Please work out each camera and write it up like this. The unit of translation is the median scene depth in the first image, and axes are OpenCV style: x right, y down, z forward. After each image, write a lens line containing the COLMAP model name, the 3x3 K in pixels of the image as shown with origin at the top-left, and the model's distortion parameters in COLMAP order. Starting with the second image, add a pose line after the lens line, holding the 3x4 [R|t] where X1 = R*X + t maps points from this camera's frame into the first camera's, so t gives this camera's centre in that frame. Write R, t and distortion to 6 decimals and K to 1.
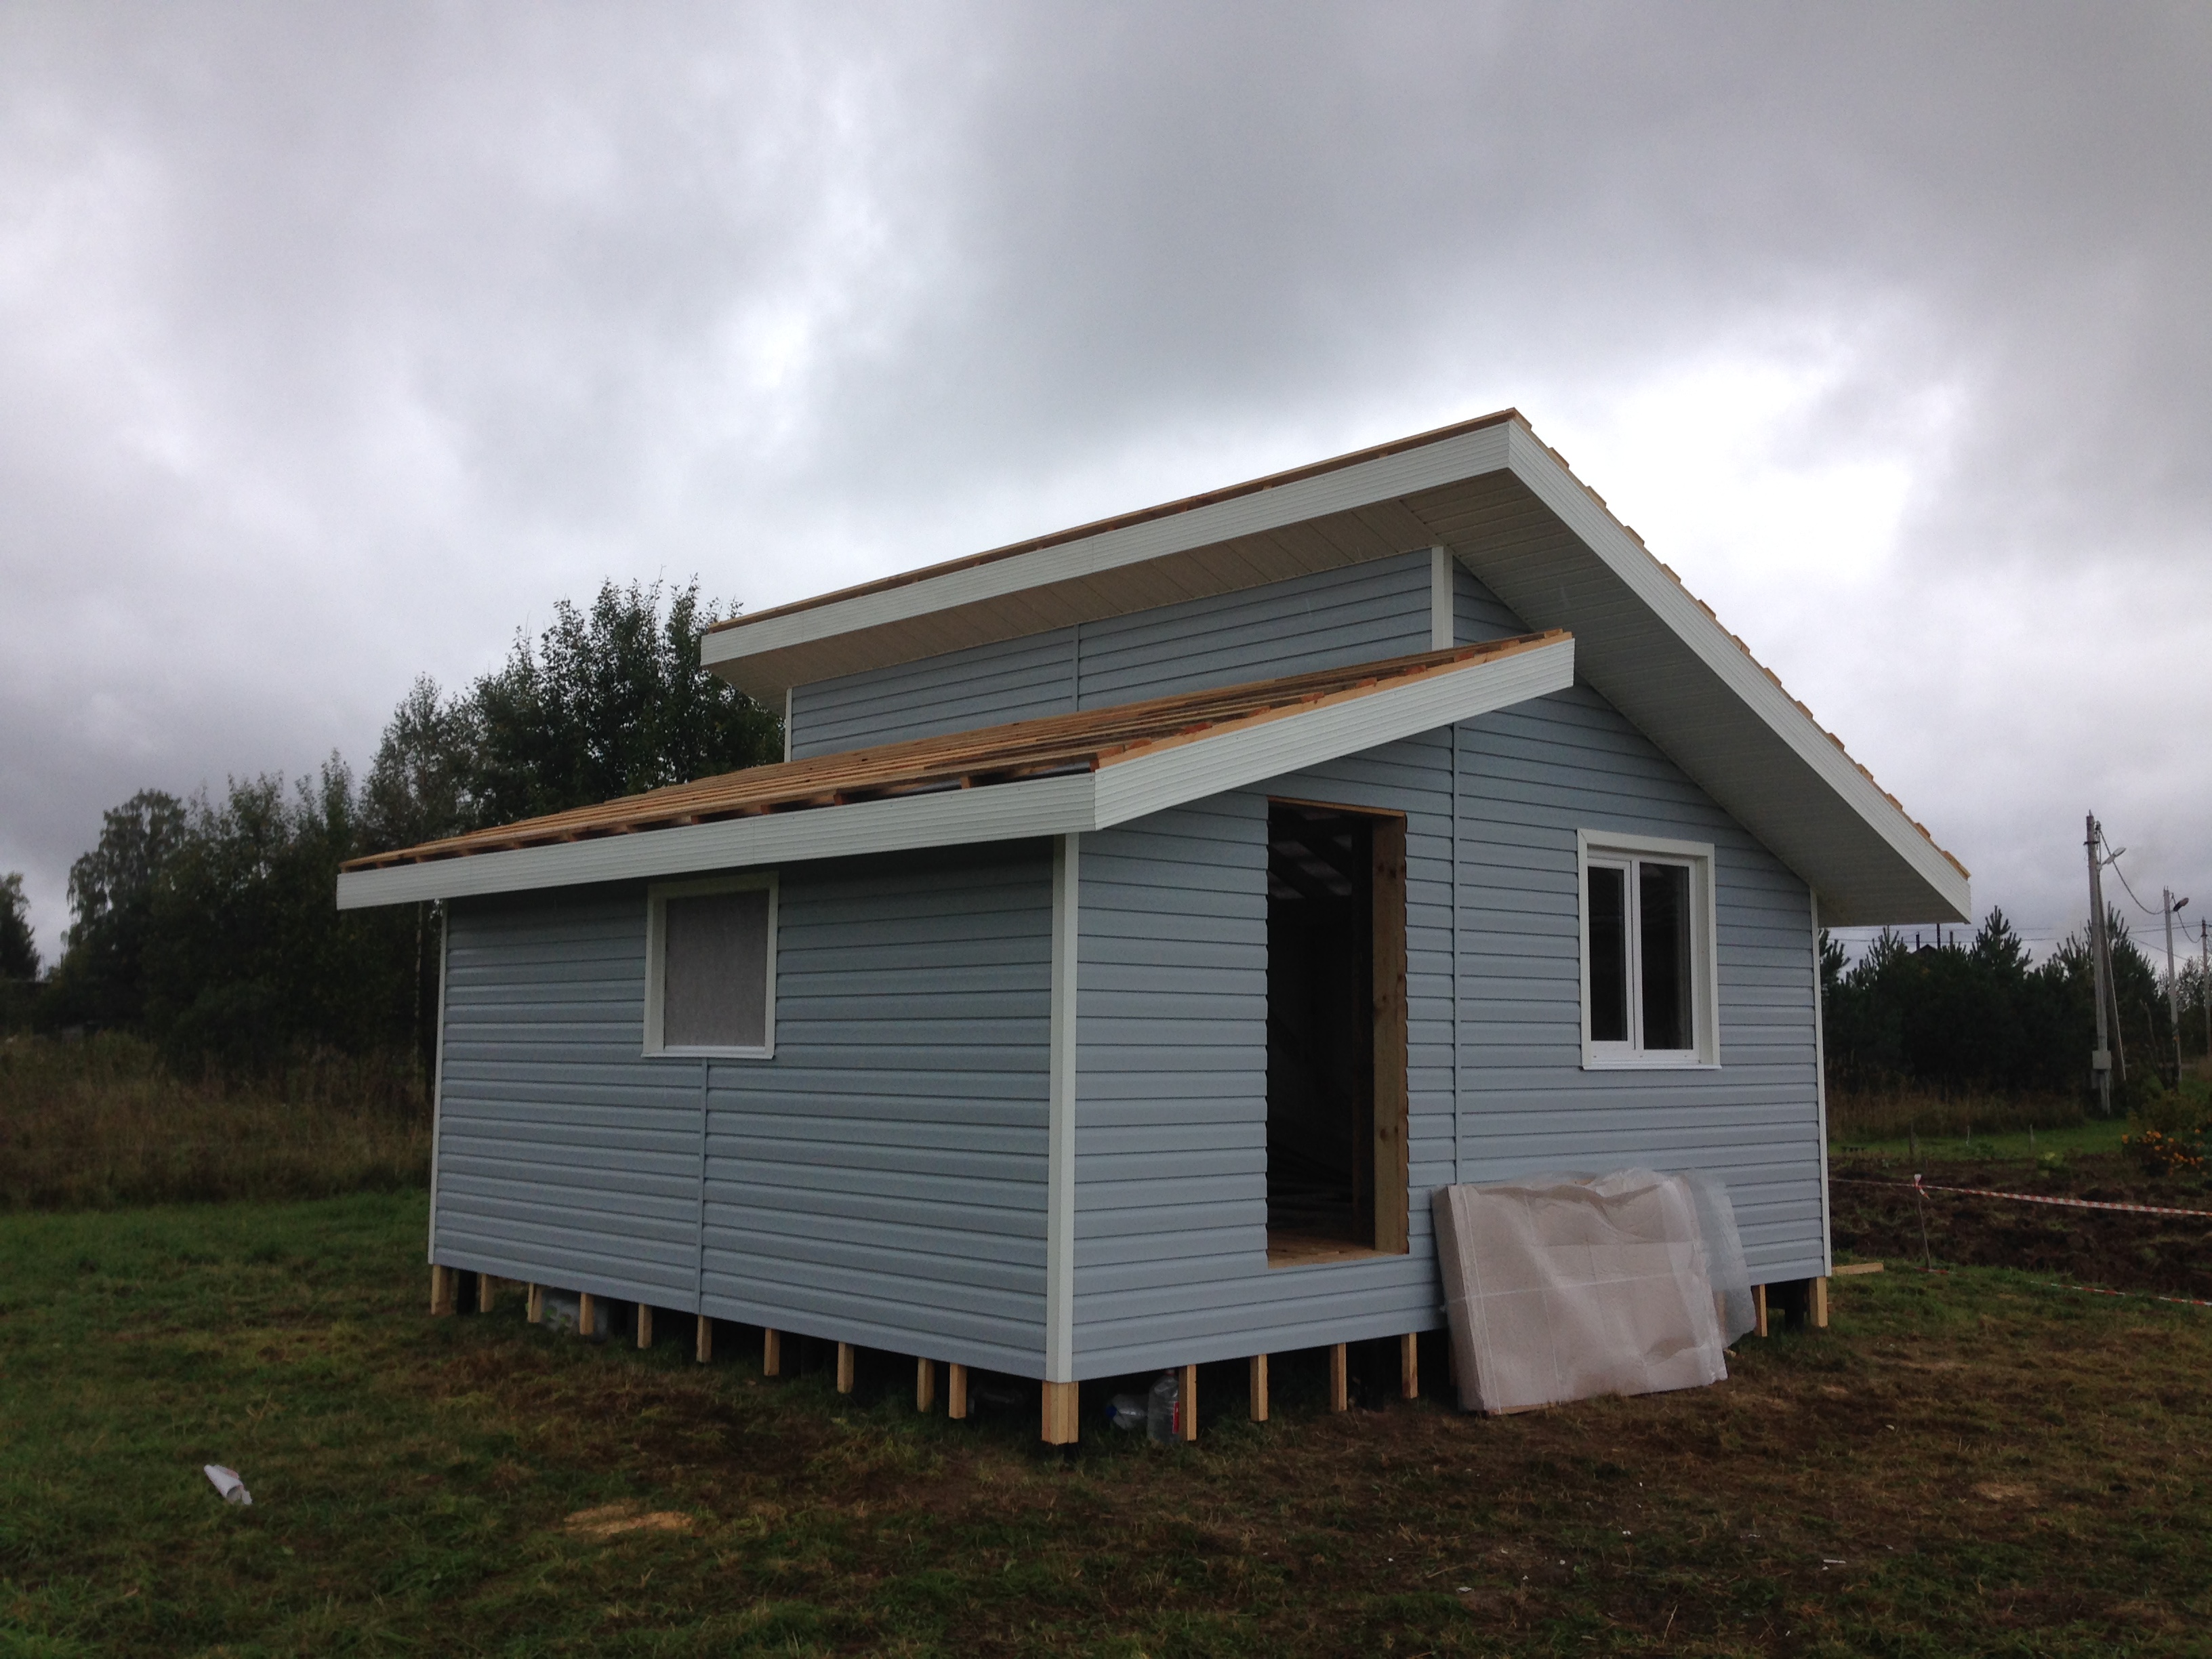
lens RADIAL K [[2043.6, 0, 1109.1], [0, 2043.6, 778.7], [0, 0, 1]] dist [0.054003, 0.000000]
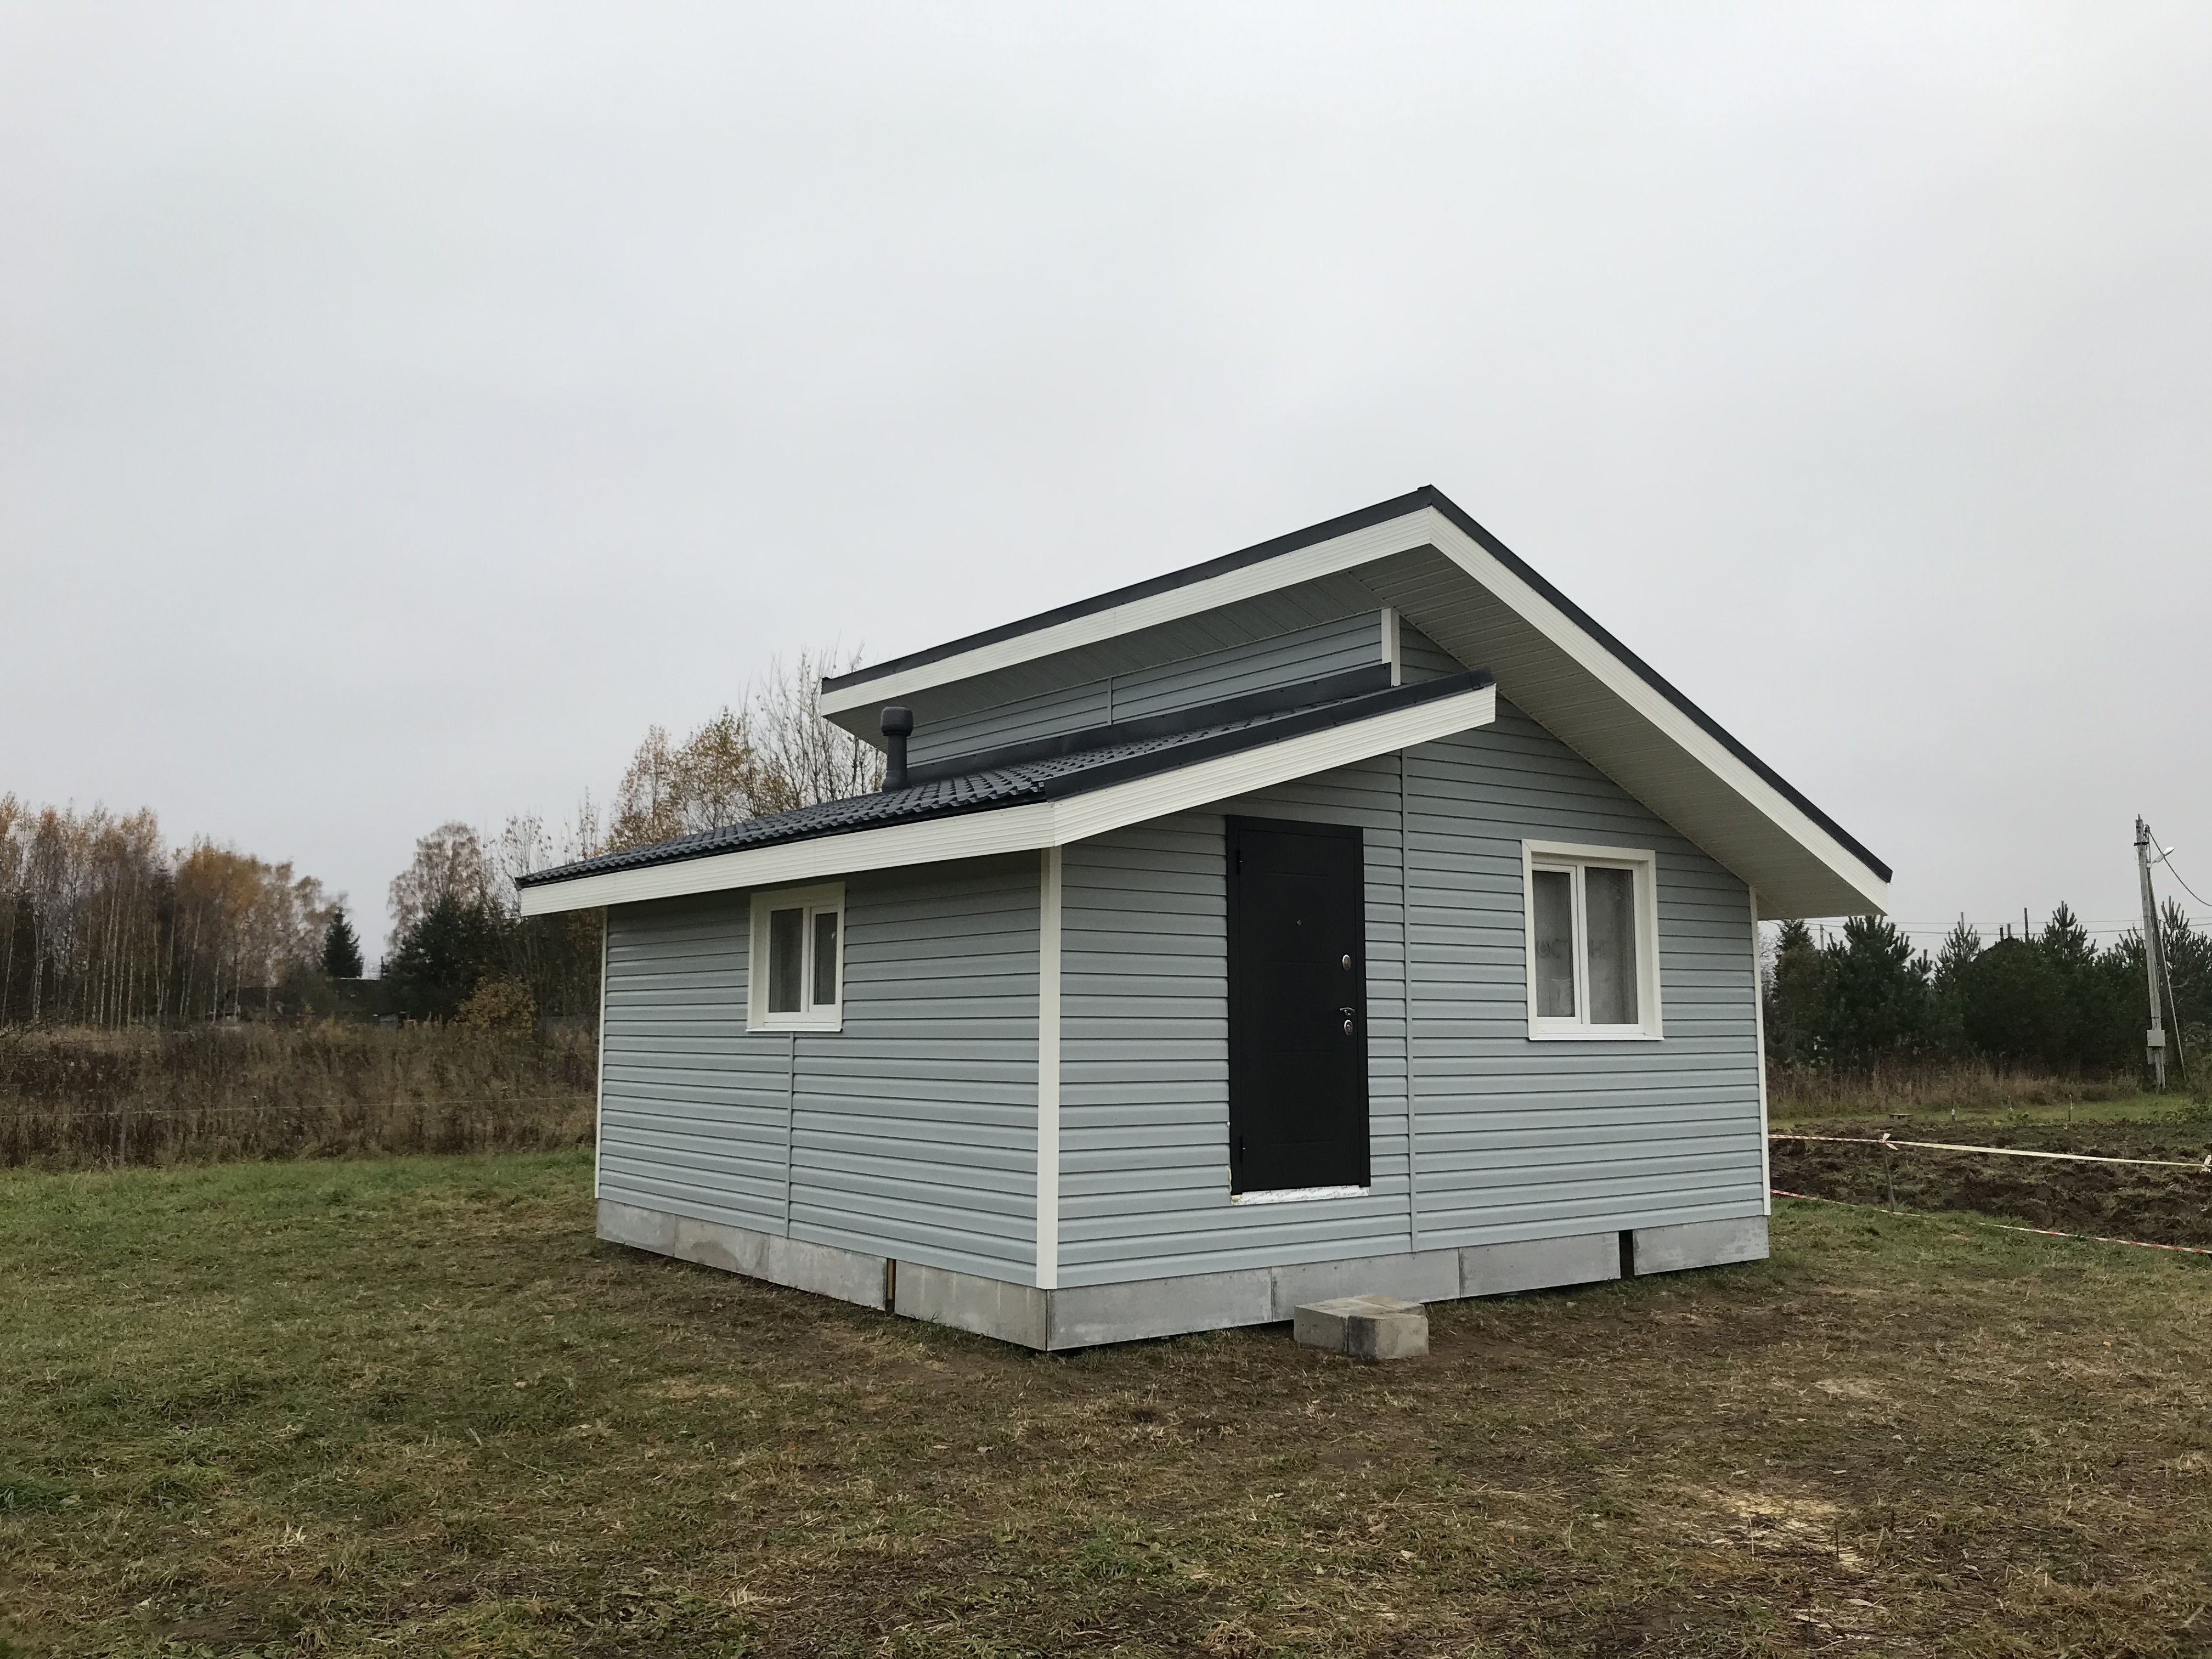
lens RADIAL K [[1797.1, 0, 1129.2], [0, 1797.1, 811.8], [0, 0, 1]] dist [0.032276, -0.024300]
pose [[0.996819, -0.013689, -0.078520, 0.082685], [0.014274, 0.999874, 0.006897, -0.002053], [0.078416, -0.007996, 0.996889, -0.064668]]
